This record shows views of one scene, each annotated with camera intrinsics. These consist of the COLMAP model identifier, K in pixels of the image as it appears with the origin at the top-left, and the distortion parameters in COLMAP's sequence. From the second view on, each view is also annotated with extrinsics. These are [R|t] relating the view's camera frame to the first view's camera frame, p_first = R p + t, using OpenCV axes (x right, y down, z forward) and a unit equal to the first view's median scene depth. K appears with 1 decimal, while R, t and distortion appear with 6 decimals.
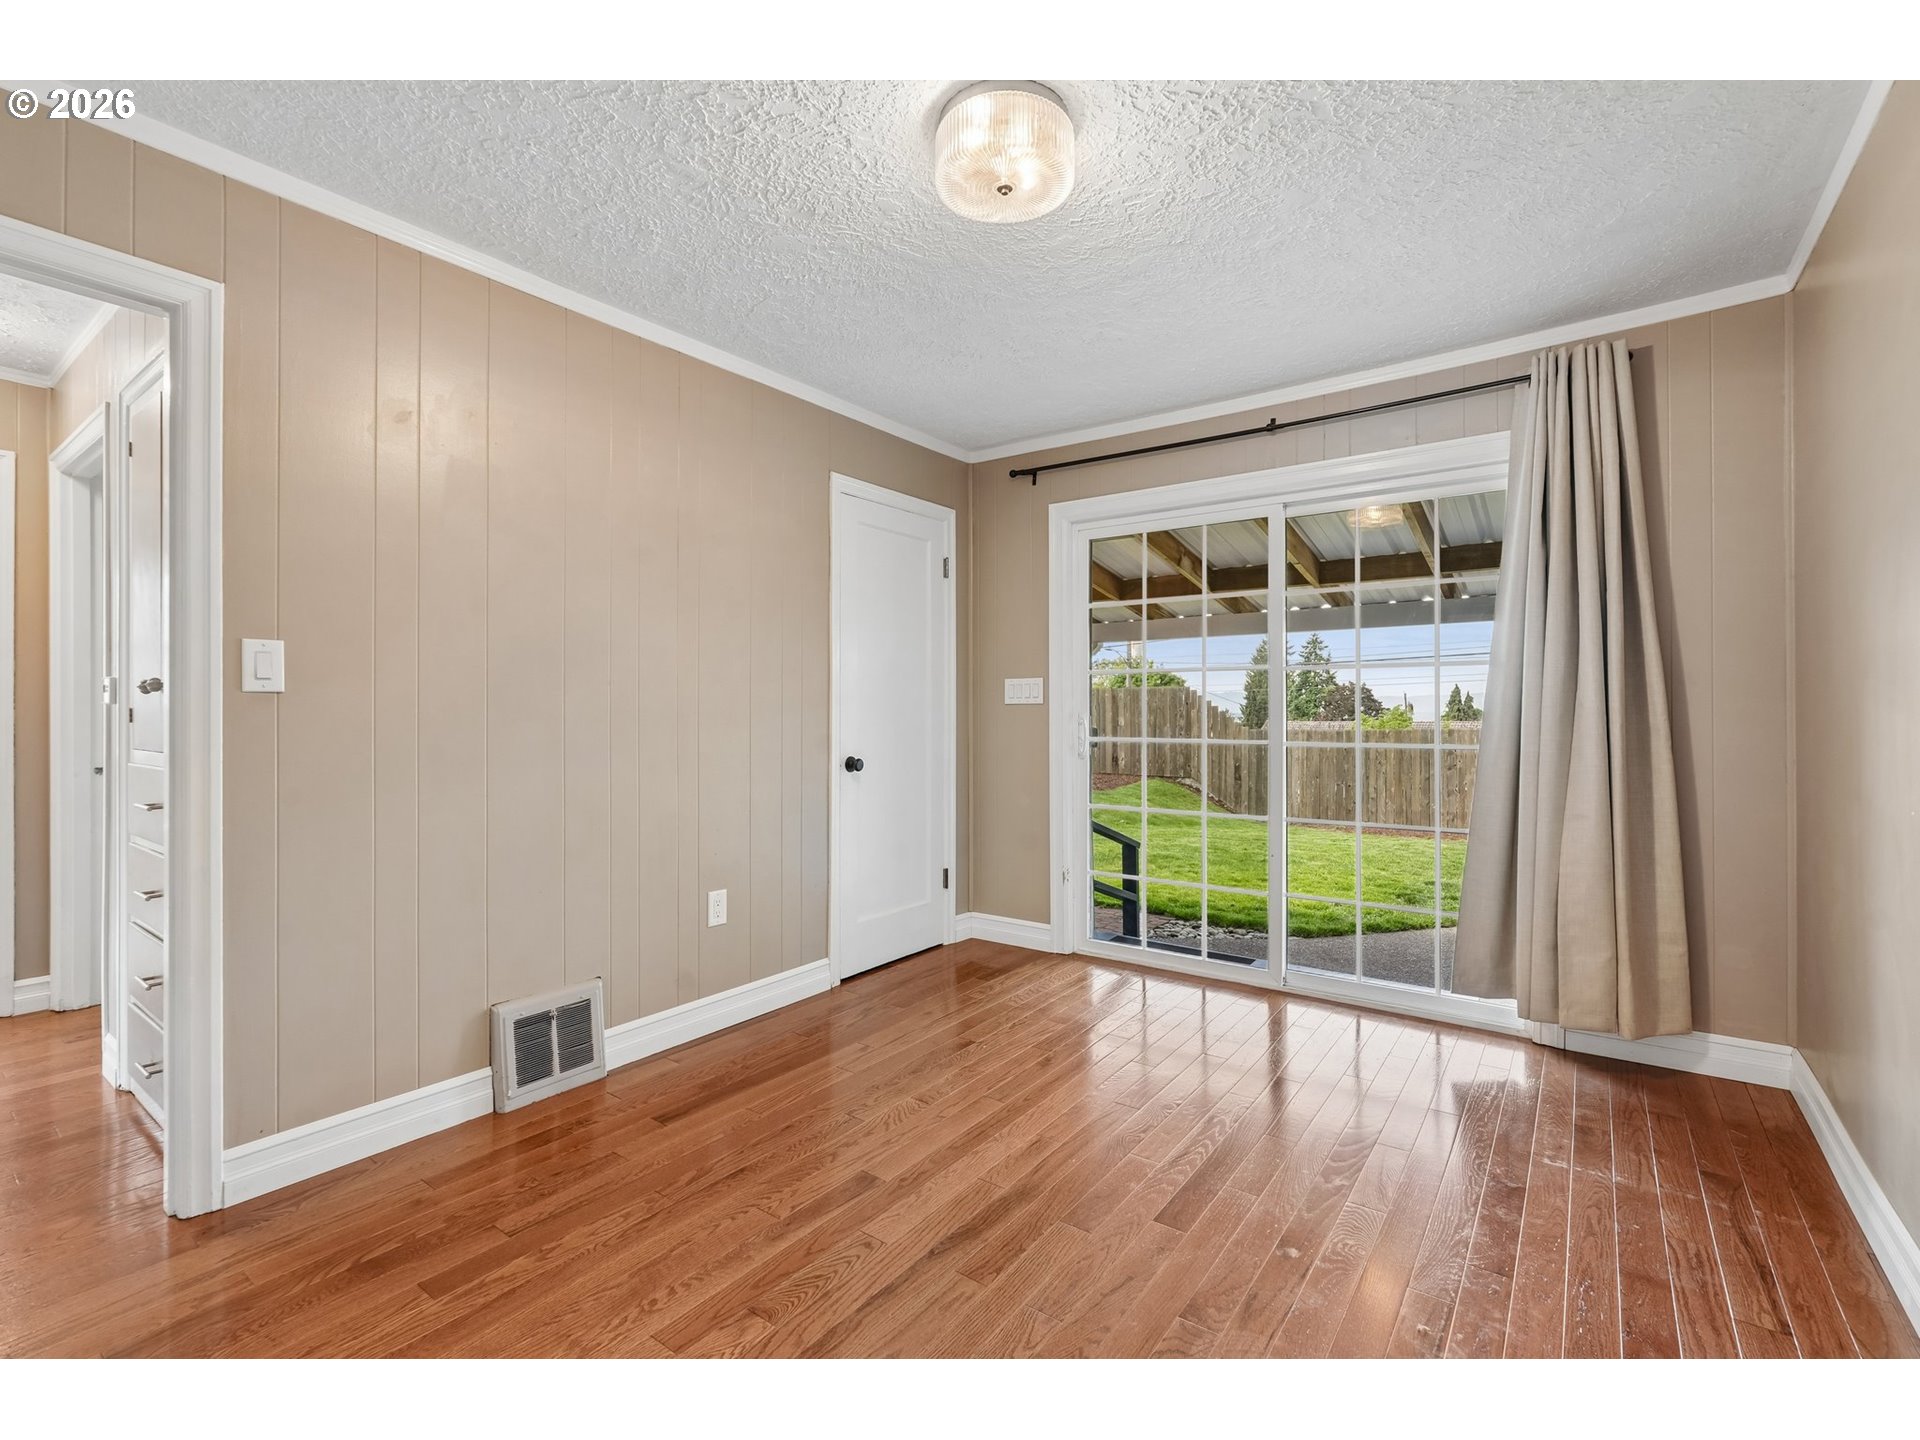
lens RADIAL K [[846.9, 0, 955.0], [0, 846.9, 715.1], [0, 0, 1]] dist [-0.008209, 0.000536]
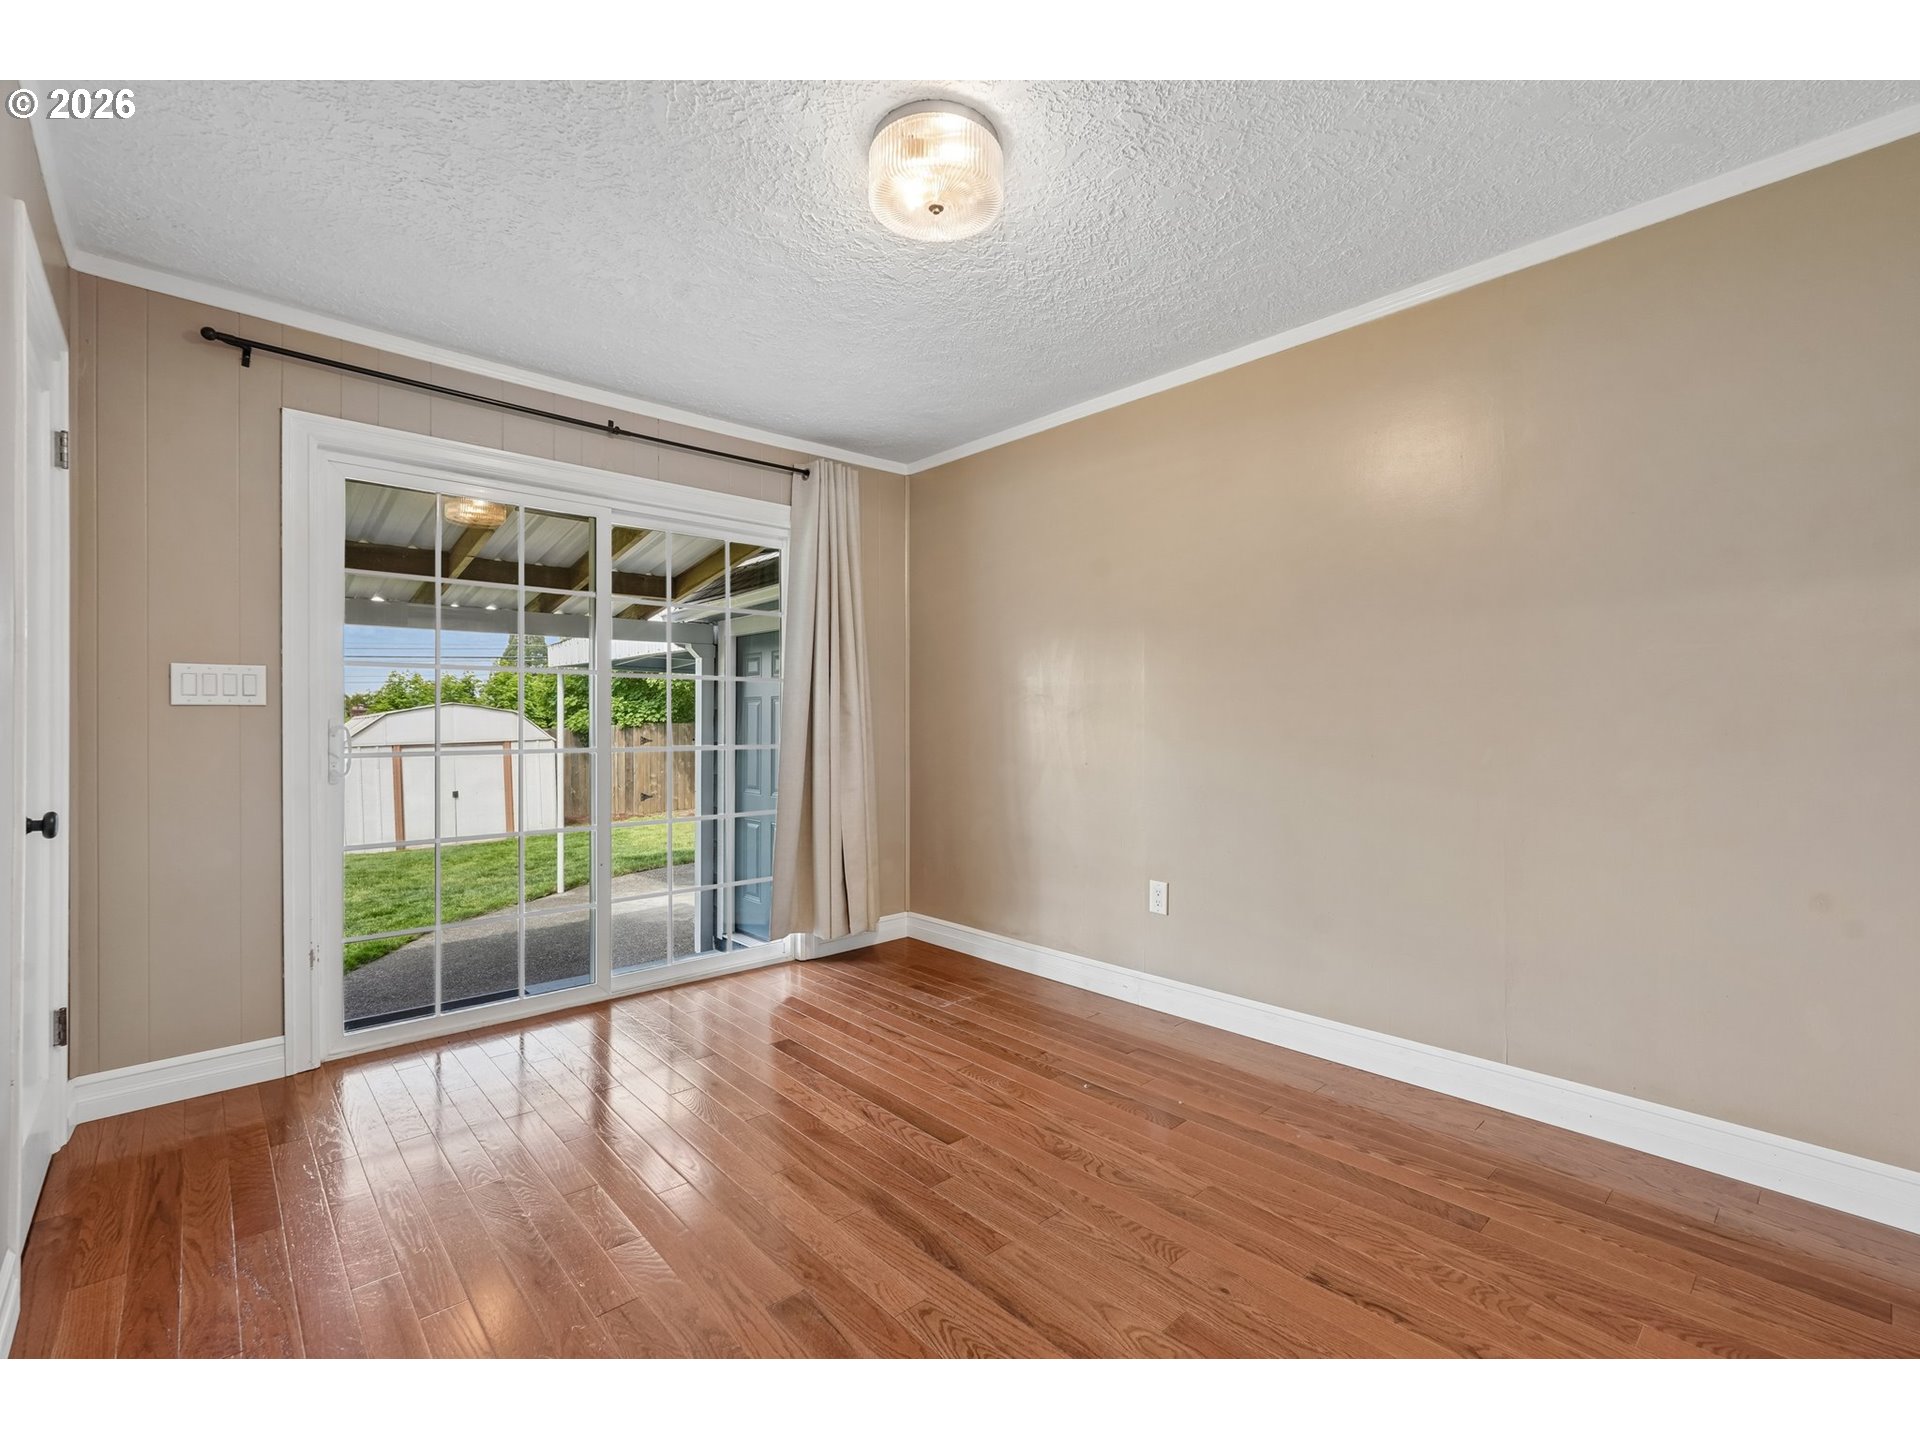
lens RADIAL K [[854.1, 0, 931.0], [0, 854.1, 720.4], [0, 0, 1]] dist [-0.000287, 0.000135]
pose [[0.210781, -0.000343, 0.977533, -0.613387], [0.004289, 0.999991, -0.000573, 0.001666], [-0.977524, 0.004313, 0.210780, 0.498546]]
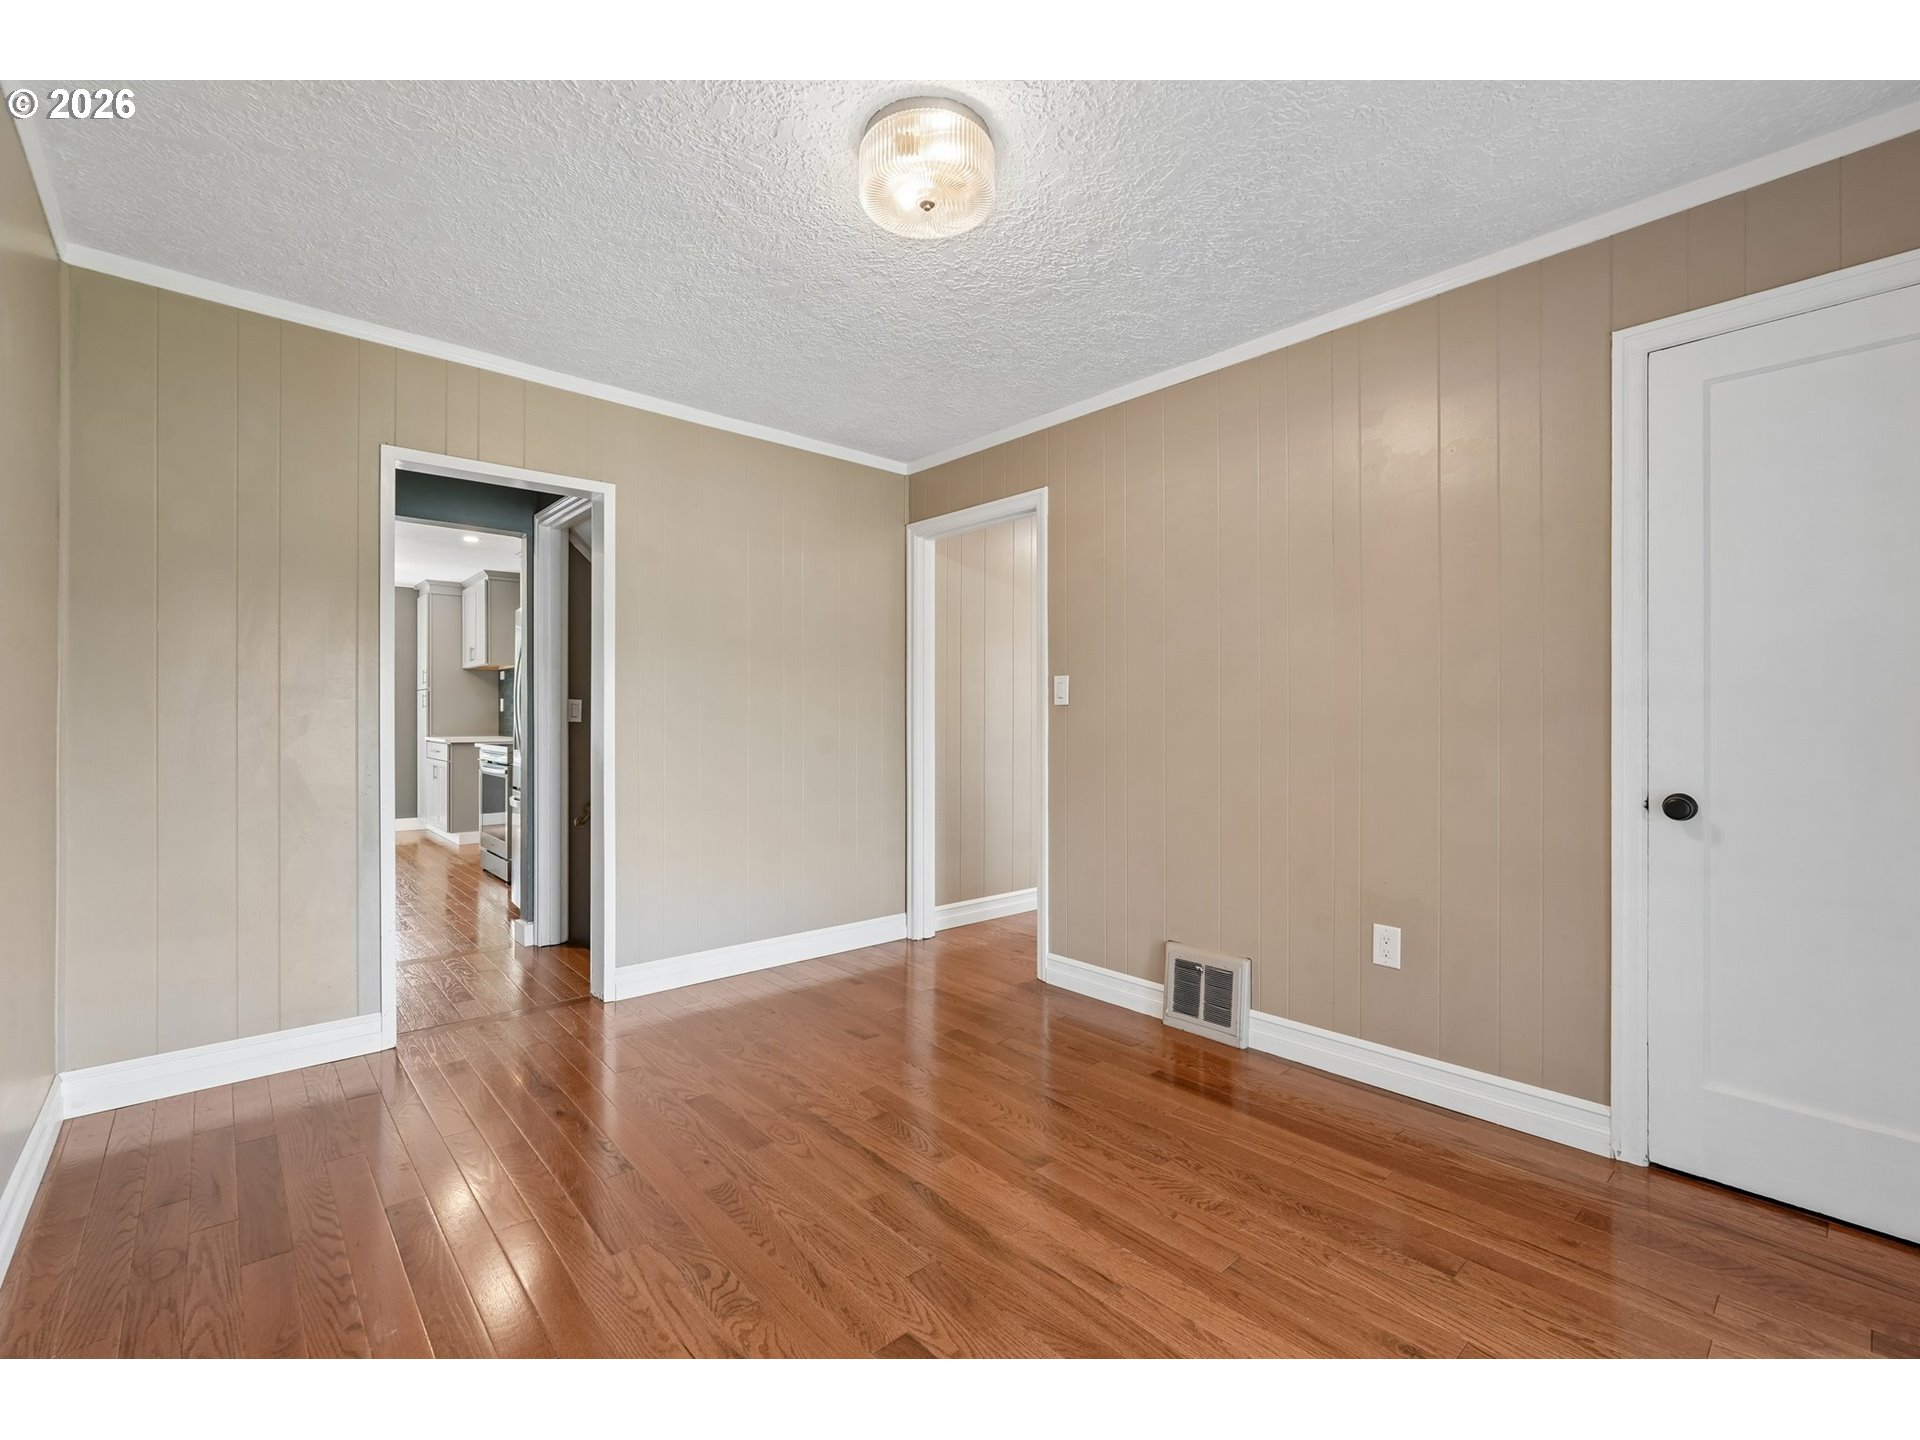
lens RADIAL K [[846.9, 0, 955.0], [0, 846.9, 715.1], [0, 0, 1]] dist [-0.008209, 0.000536]
pose [[-0.196638, -0.001321, -0.980475, 0.677861], [-0.003263, 0.999994, -0.000693, -0.003123], [0.980471, 0.003063, -0.196641, 0.785150]]
